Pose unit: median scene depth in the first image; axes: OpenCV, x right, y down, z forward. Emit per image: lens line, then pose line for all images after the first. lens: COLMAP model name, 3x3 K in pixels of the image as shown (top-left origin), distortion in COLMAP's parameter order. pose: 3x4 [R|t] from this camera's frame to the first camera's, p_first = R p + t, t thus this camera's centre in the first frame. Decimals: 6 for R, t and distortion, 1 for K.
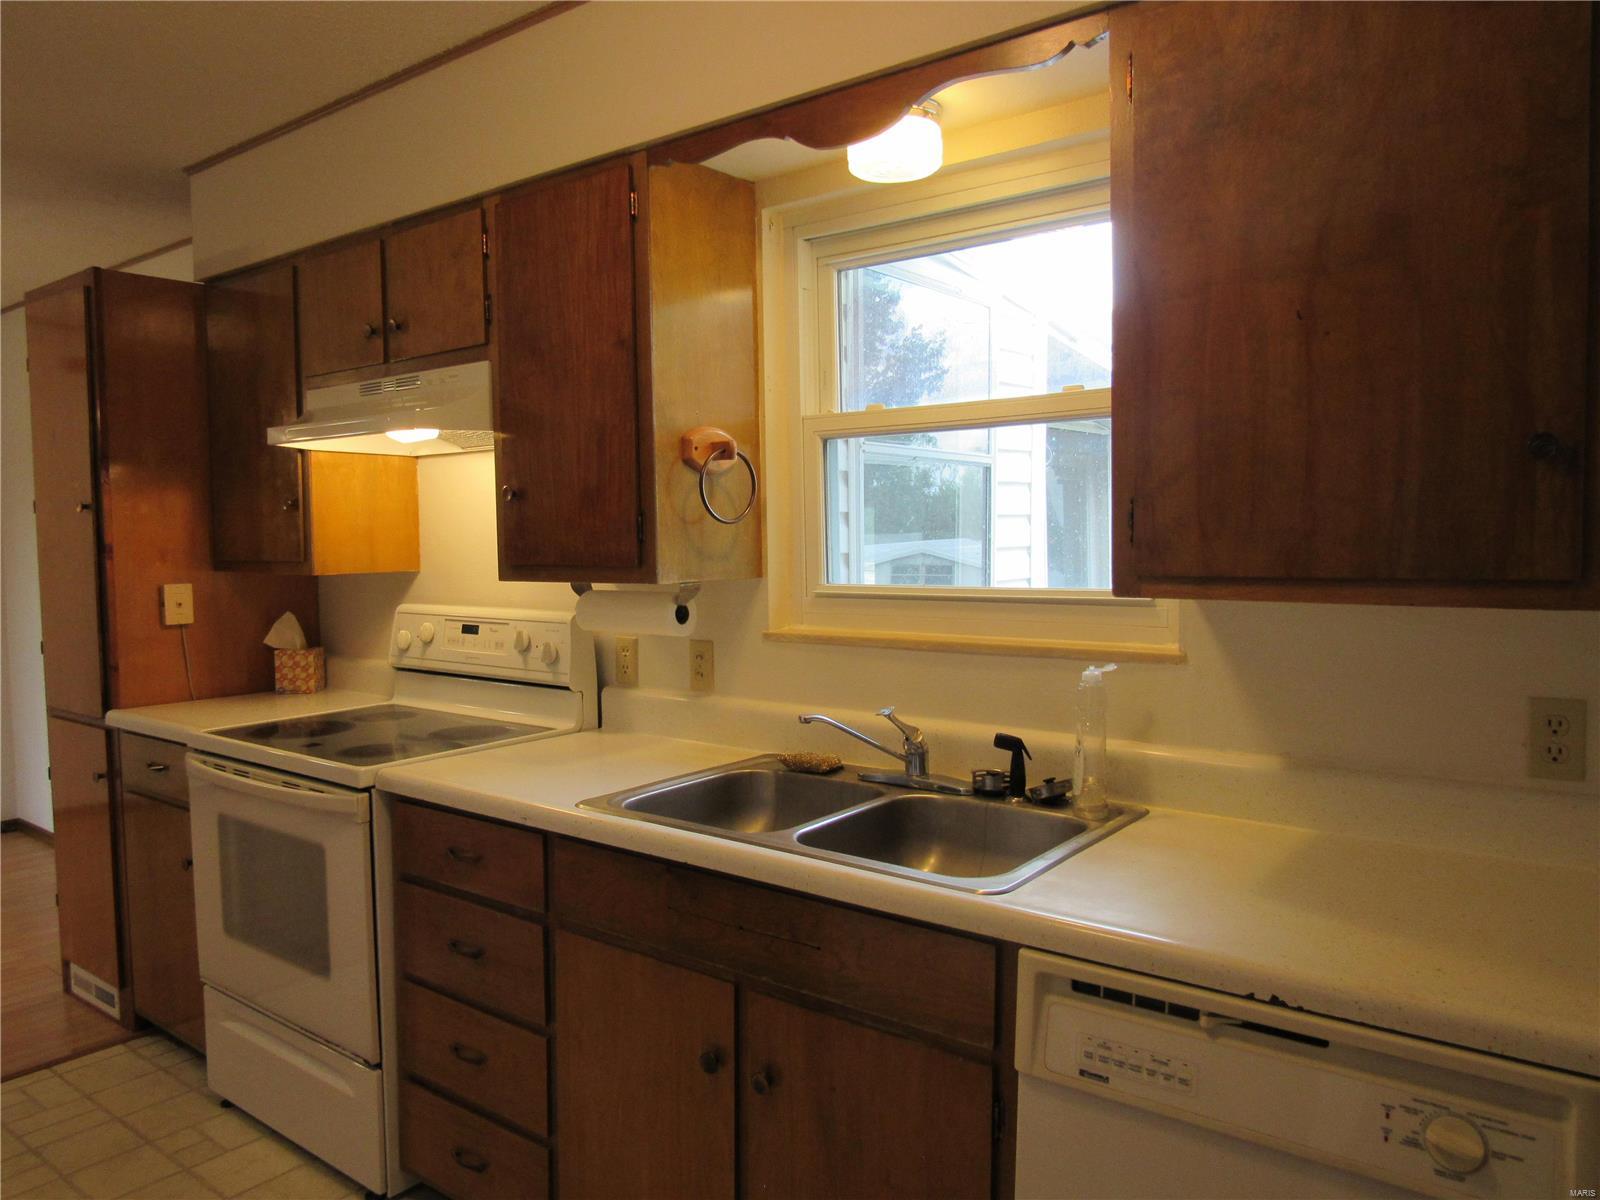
lens RADIAL K [[1151.5, 0, 800.0], [0, 1151.5, 600.0], [0, 0, 1]] dist [-0.024251, -0.000148]
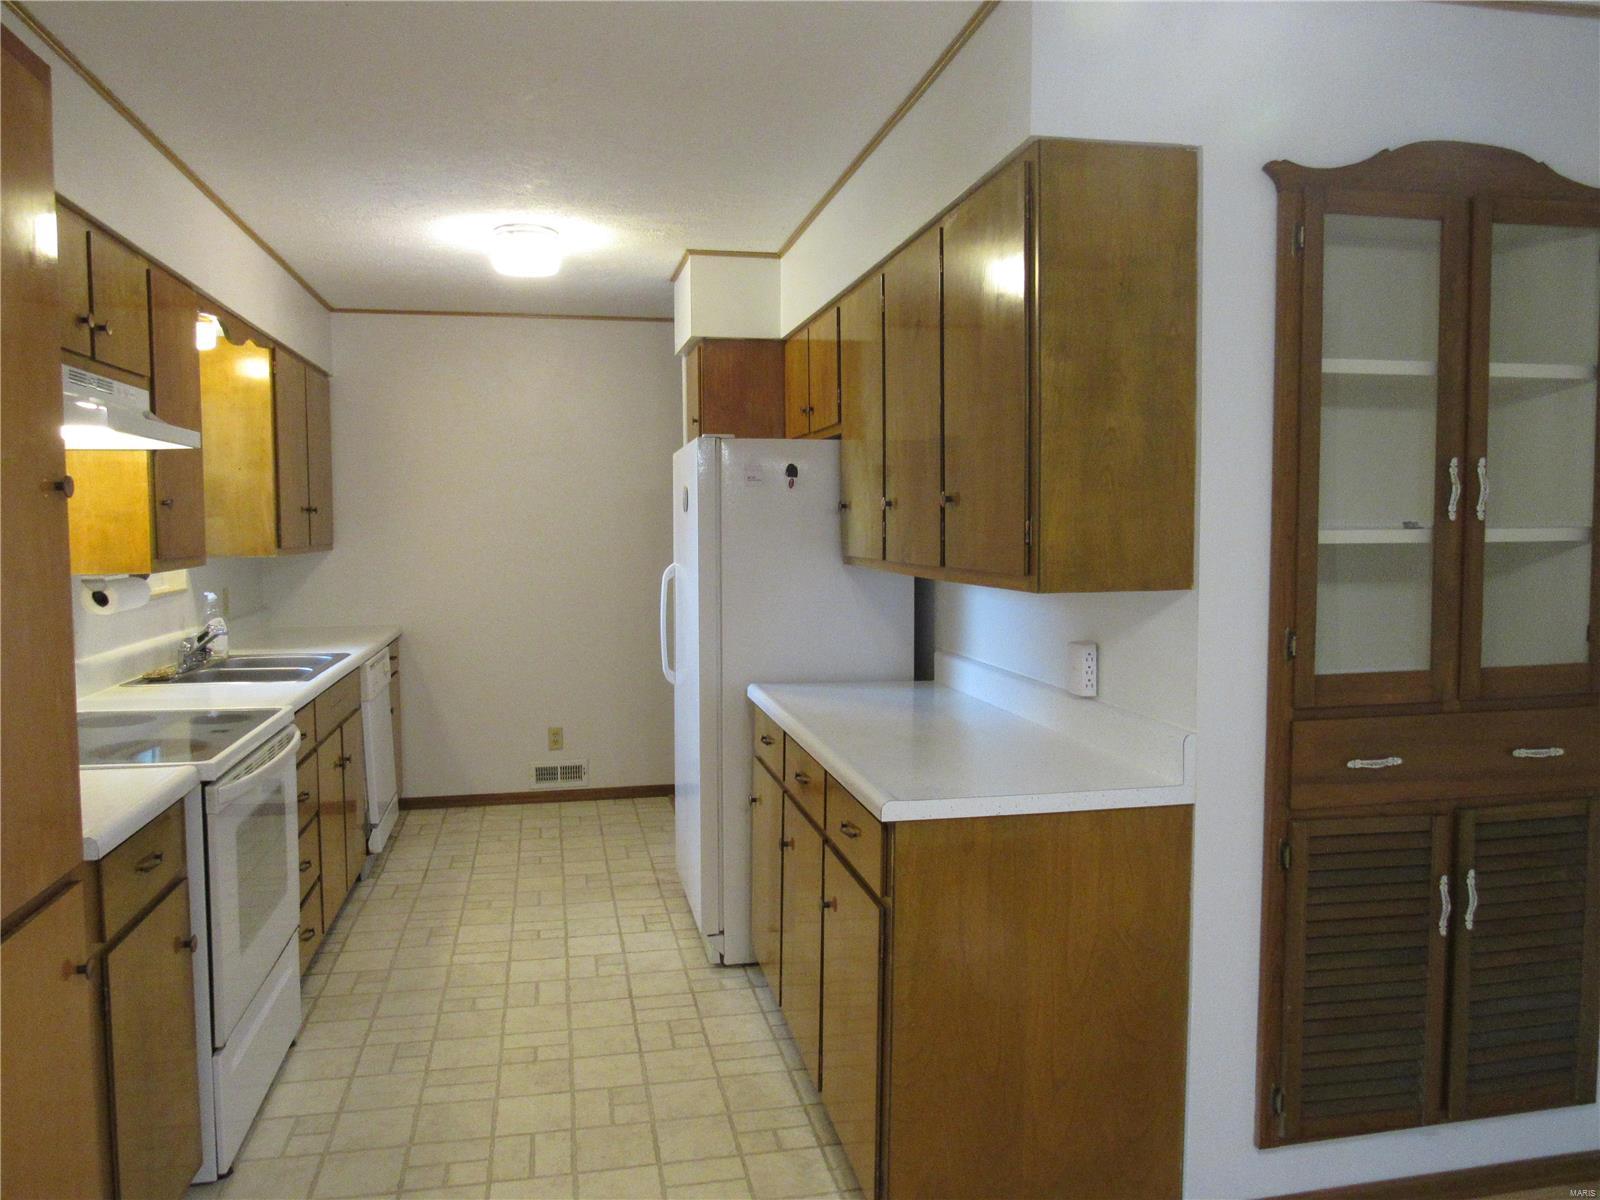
lens RADIAL K [[1151.5, 0, 800.0], [0, 1151.5, 600.0], [0, 0, 1]] dist [-0.024251, -0.000148]
pose [[-0.766004, -0.027599, 0.642243, -1.528141], [0.053841, 0.992813, 0.106880, -0.080203], [-0.640577, 0.116450, -0.759013, 1.452860]]
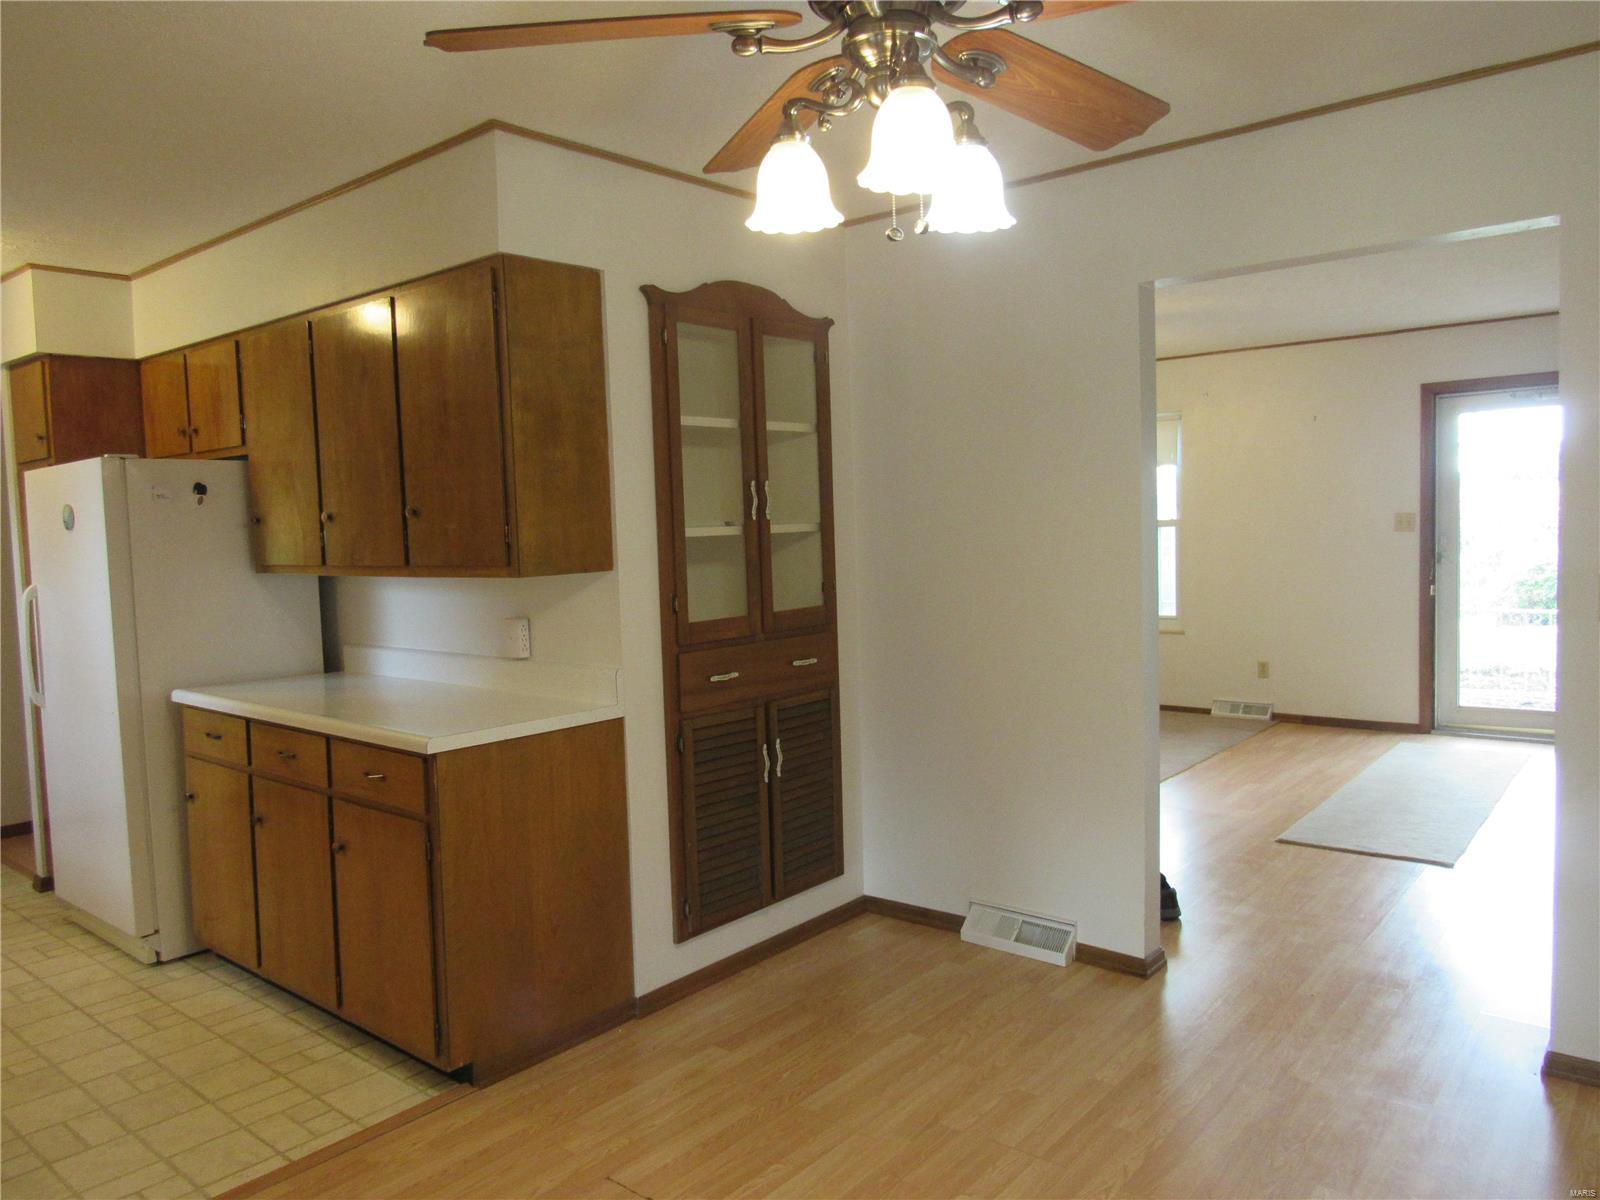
lens RADIAL K [[1139.8, 0, 800.0], [0, 1139.8, 600.0], [0, 0, 1]] dist [-0.031151, -0.002383]
pose [[-0.998739, 0.039313, 0.031236, -1.442927], [0.043084, 0.990444, 0.131011, -0.102967], [-0.025787, 0.132192, -0.990889, 1.843897]]
